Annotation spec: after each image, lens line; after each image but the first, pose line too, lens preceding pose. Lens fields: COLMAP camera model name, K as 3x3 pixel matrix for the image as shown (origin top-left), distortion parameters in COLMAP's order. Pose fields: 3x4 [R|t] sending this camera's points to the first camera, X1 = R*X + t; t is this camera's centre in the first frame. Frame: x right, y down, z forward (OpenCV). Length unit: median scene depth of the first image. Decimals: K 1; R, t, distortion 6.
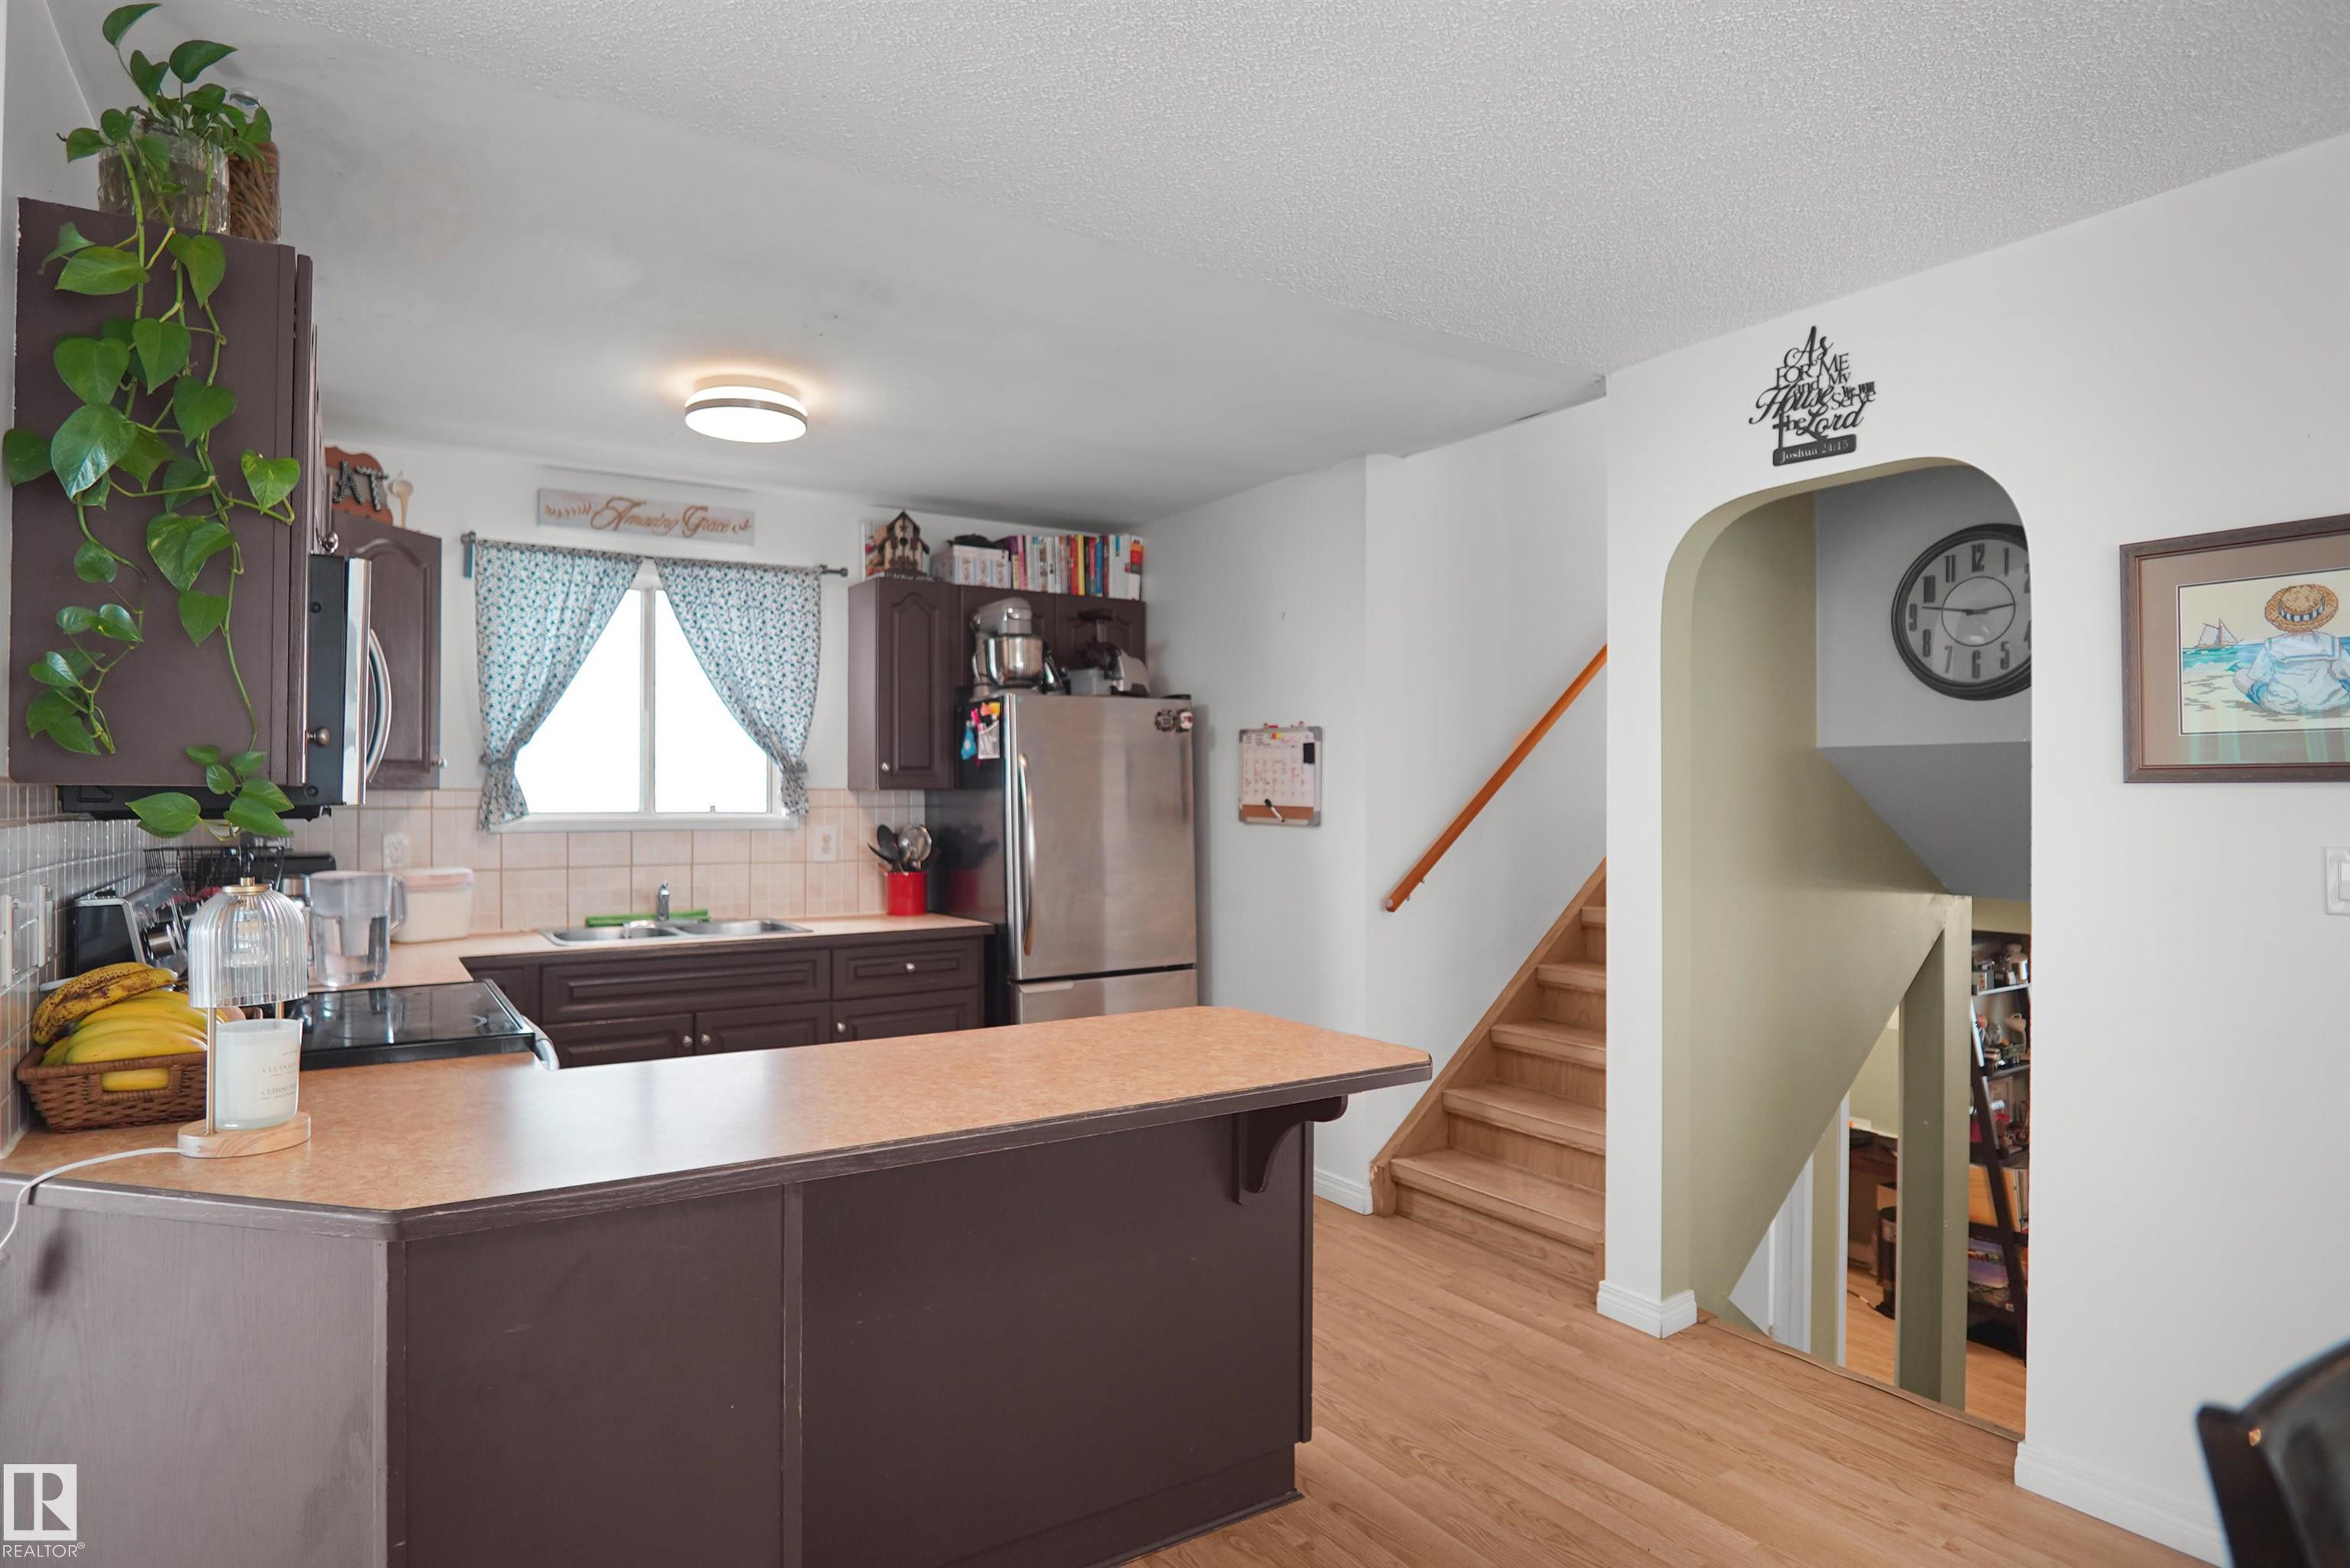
lens RADIAL K [[1280.0, 0, 1154.3], [0, 1280.0, 794.6], [0, 0, 1]] dist [-0.034412, 0.010721]
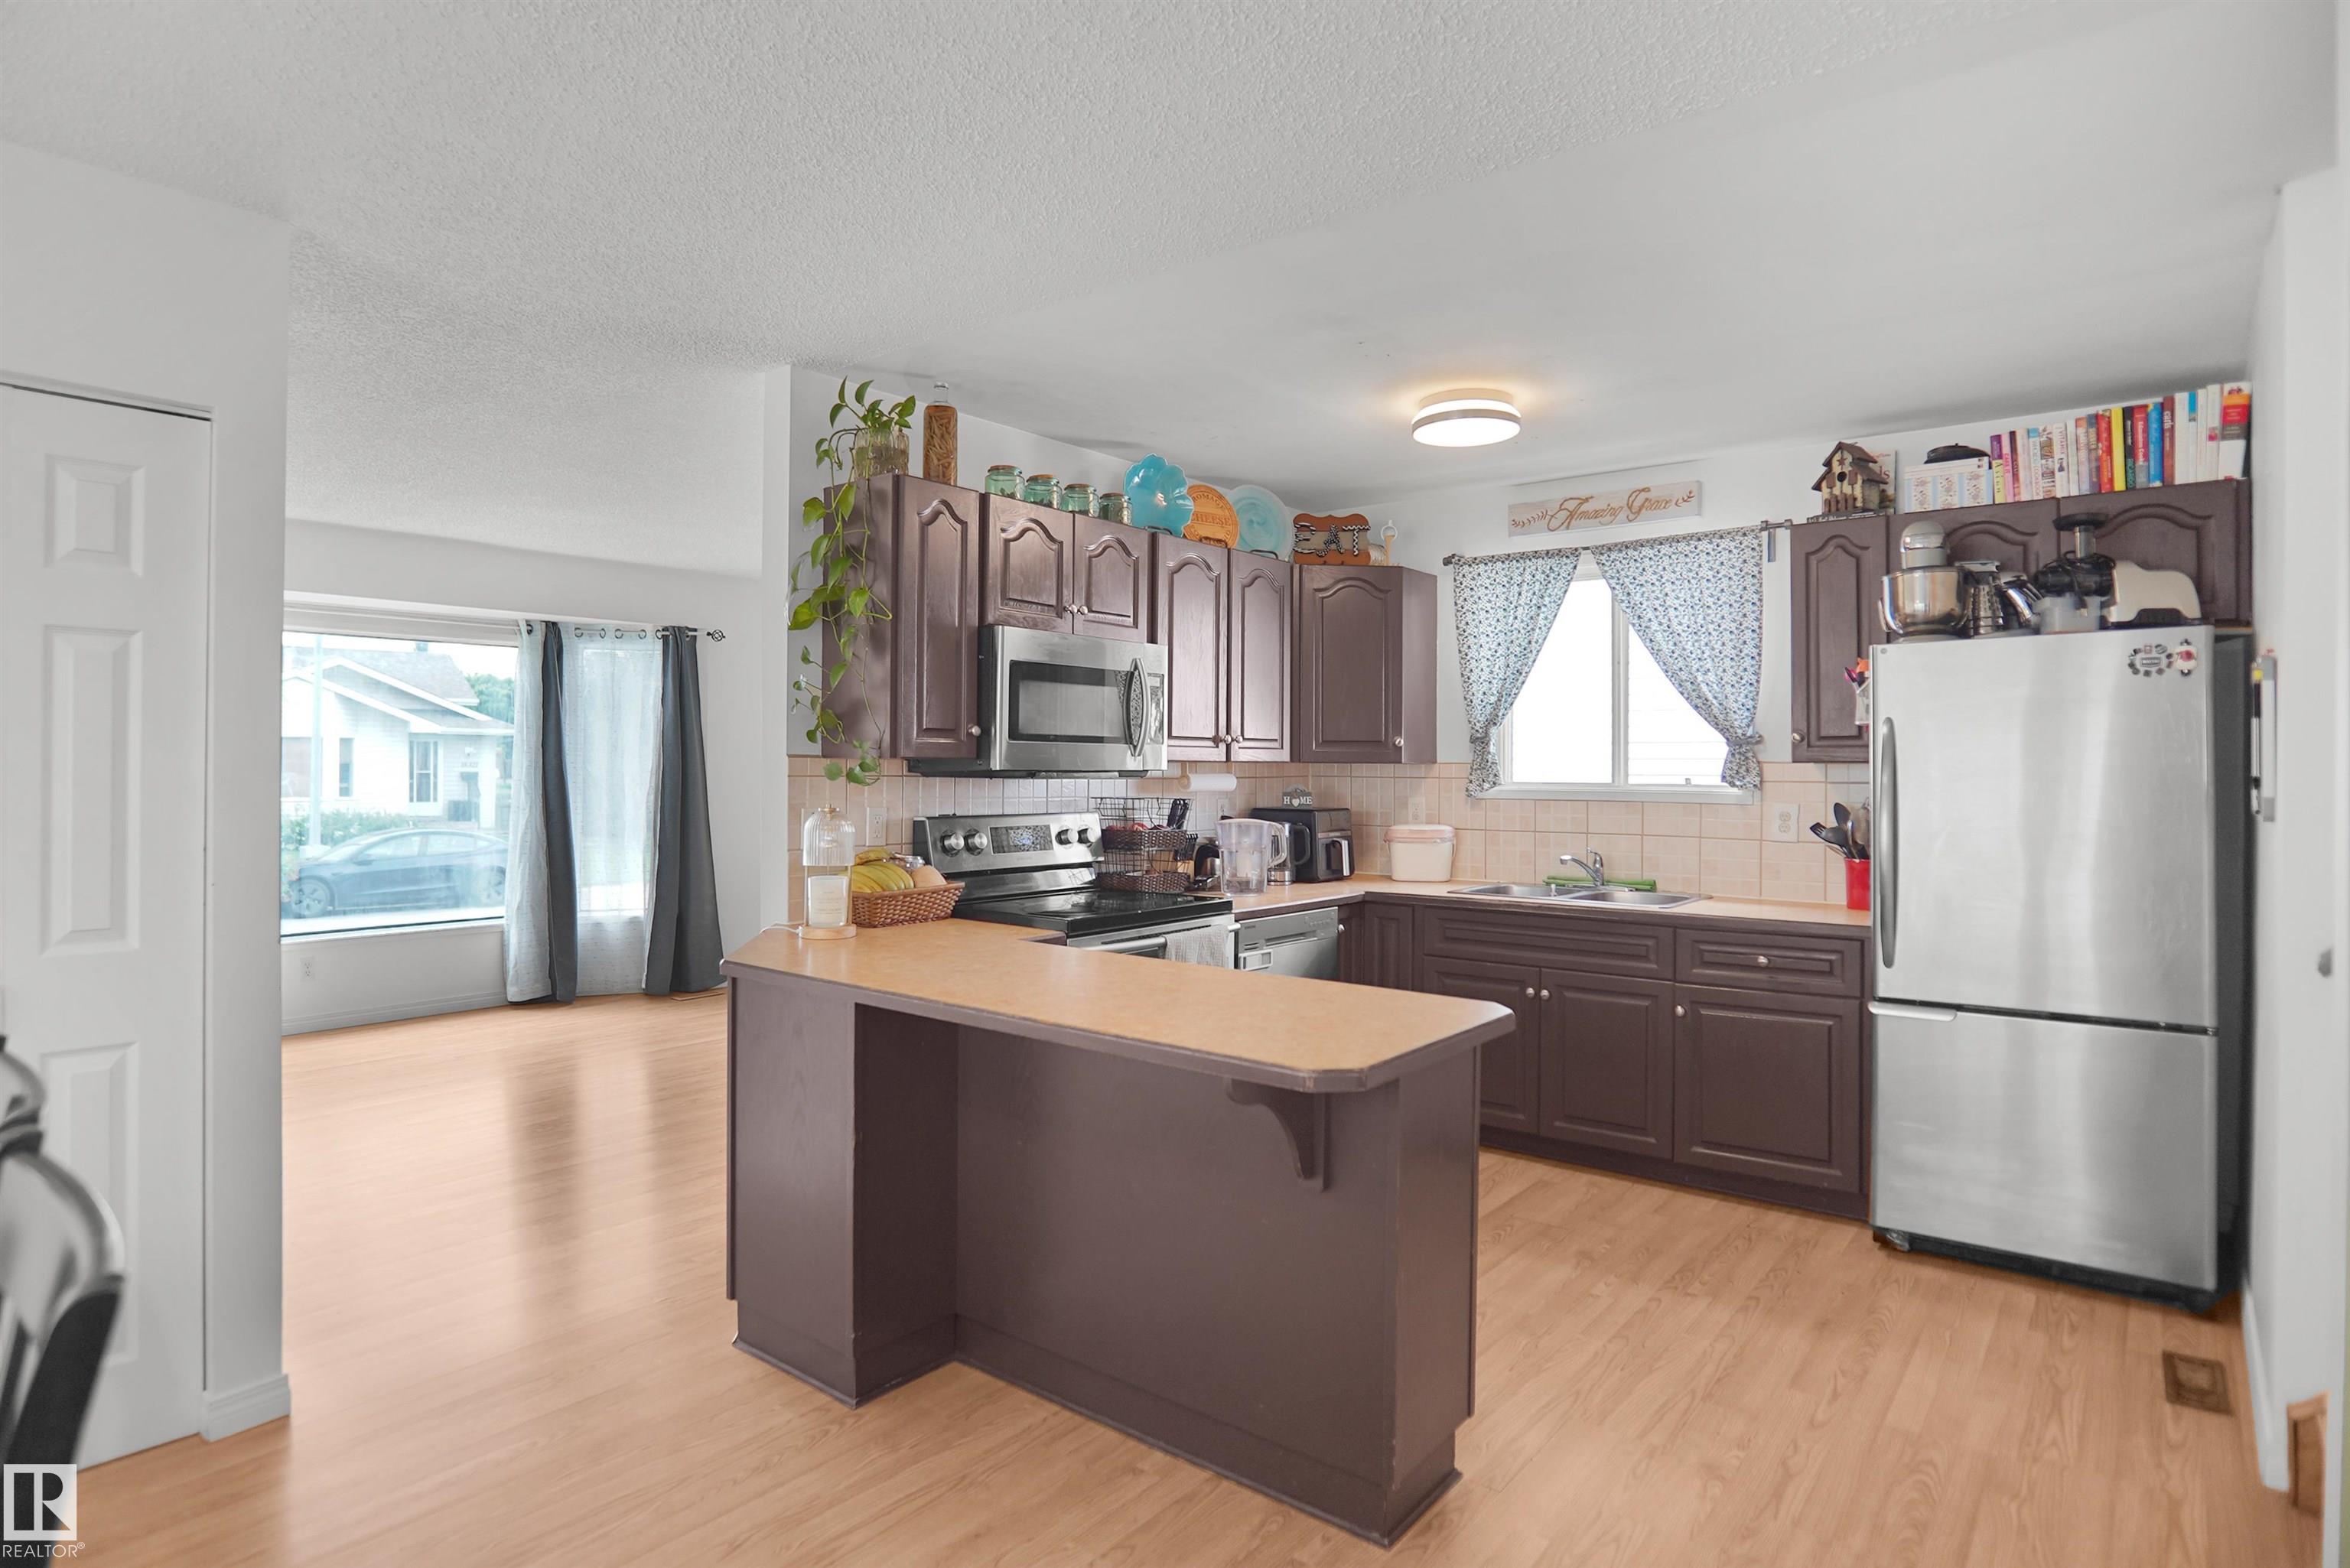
lens RADIAL K [[1280.0, 0, 1158.5], [0, 1280.0, 762.3], [0, 0, 1]] dist [-0.034412, 0.010721]
pose [[0.312137, -0.002137, -0.950035, 0.503369], [-0.004954, 0.999980, -0.003877, 0.001315], [0.950024, 0.005917, 0.312121, 0.309803]]
